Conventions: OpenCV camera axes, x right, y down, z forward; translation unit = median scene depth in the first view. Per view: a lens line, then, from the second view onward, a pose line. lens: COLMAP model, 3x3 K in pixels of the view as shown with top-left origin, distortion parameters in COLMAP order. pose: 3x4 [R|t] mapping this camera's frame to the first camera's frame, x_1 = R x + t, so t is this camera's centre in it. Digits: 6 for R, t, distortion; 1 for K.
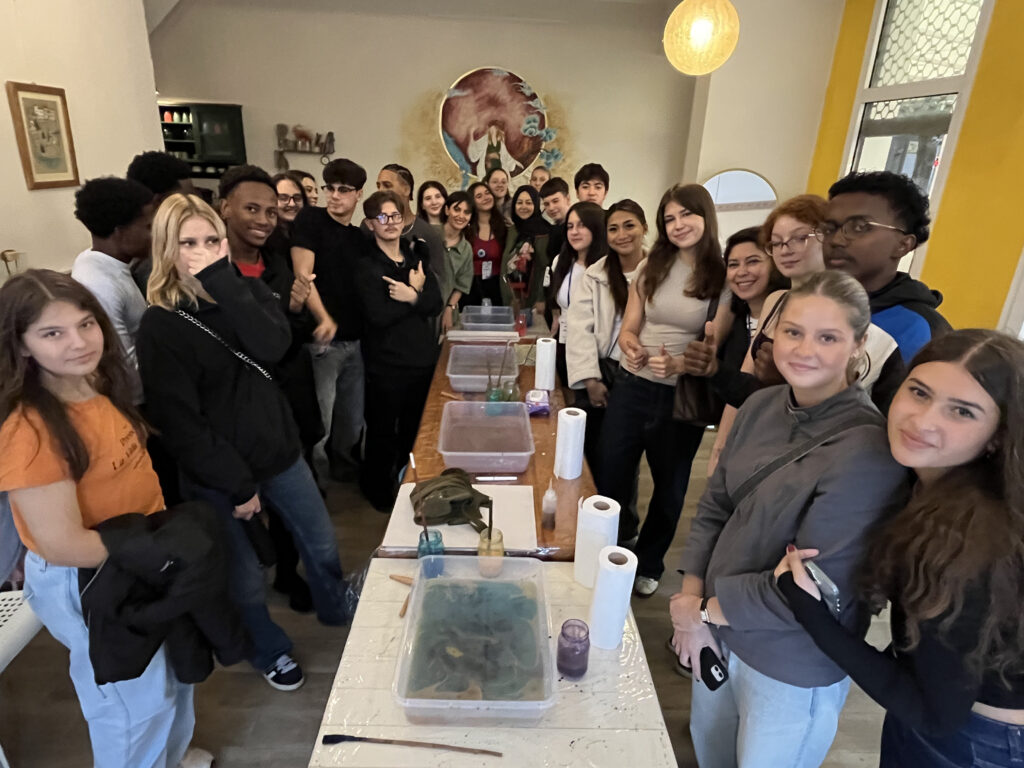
lens RADIAL K [[597.2, 0, 500.8], [0, 597.2, 380.5], [0, 0, 1]] dist [0.007010, 0.001070]
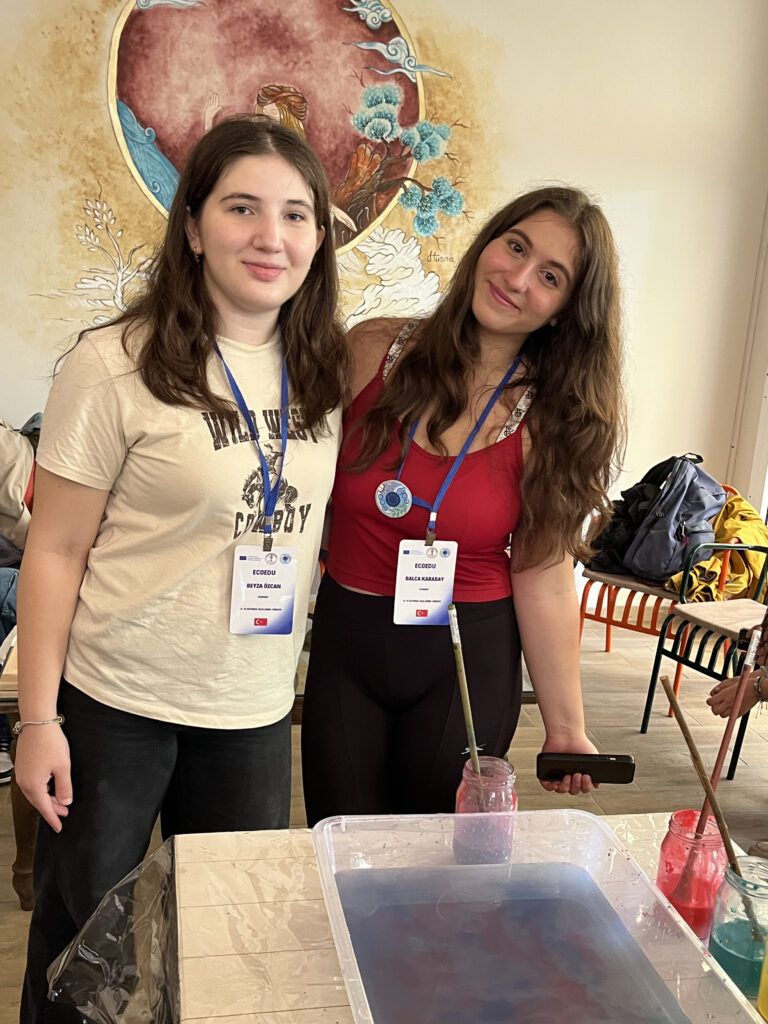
lens RADIAL K [[1038.4, 0, 384.0], [0, 1038.4, 512.0], [0, 0, 1]] dist [-0.004690, 0.090507]
pose [[0.984859, 0.005962, 0.173257, -0.051828], [0.021551, 0.987445, -0.156484, -0.100369], [-0.172015, 0.157849, 0.972365, 0.450091]]
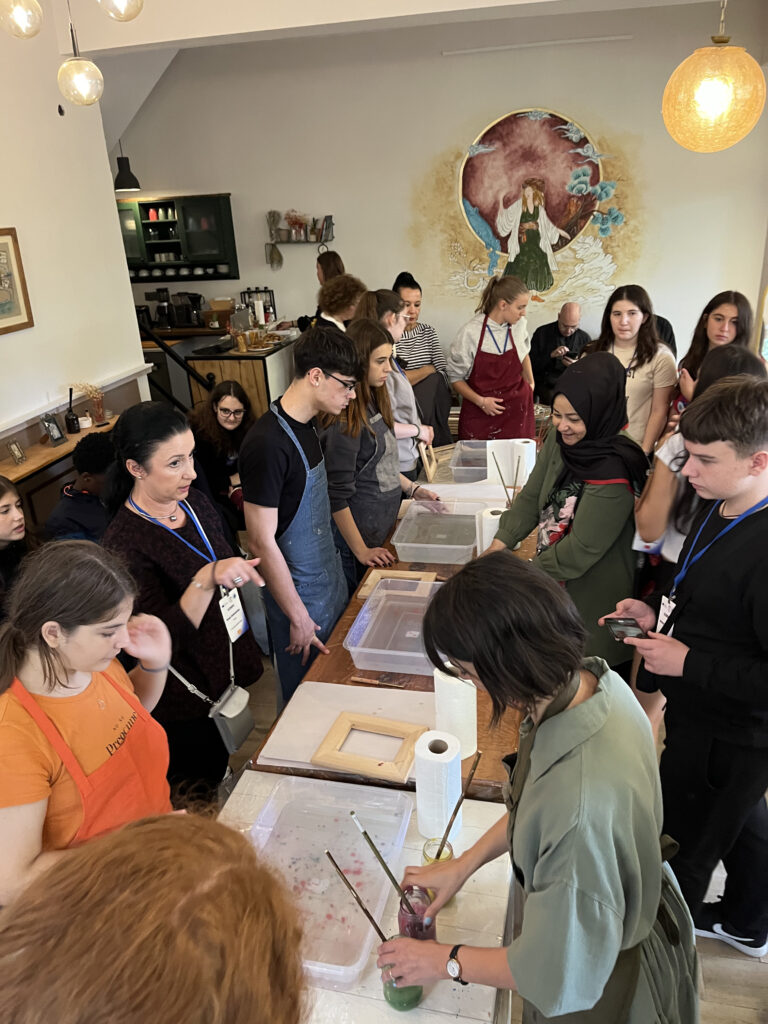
lens RADIAL K [[759.0, 0, 380.1], [0, 759.0, 517.3], [0, 0, 1]] dist [0.042682, -0.001410]
pose [[0.963937, 0.017566, -0.265551, 0.073160], [-0.008510, 0.999344, 0.035214, -0.033815], [0.265995, -0.031684, 0.963453, -0.015971]]
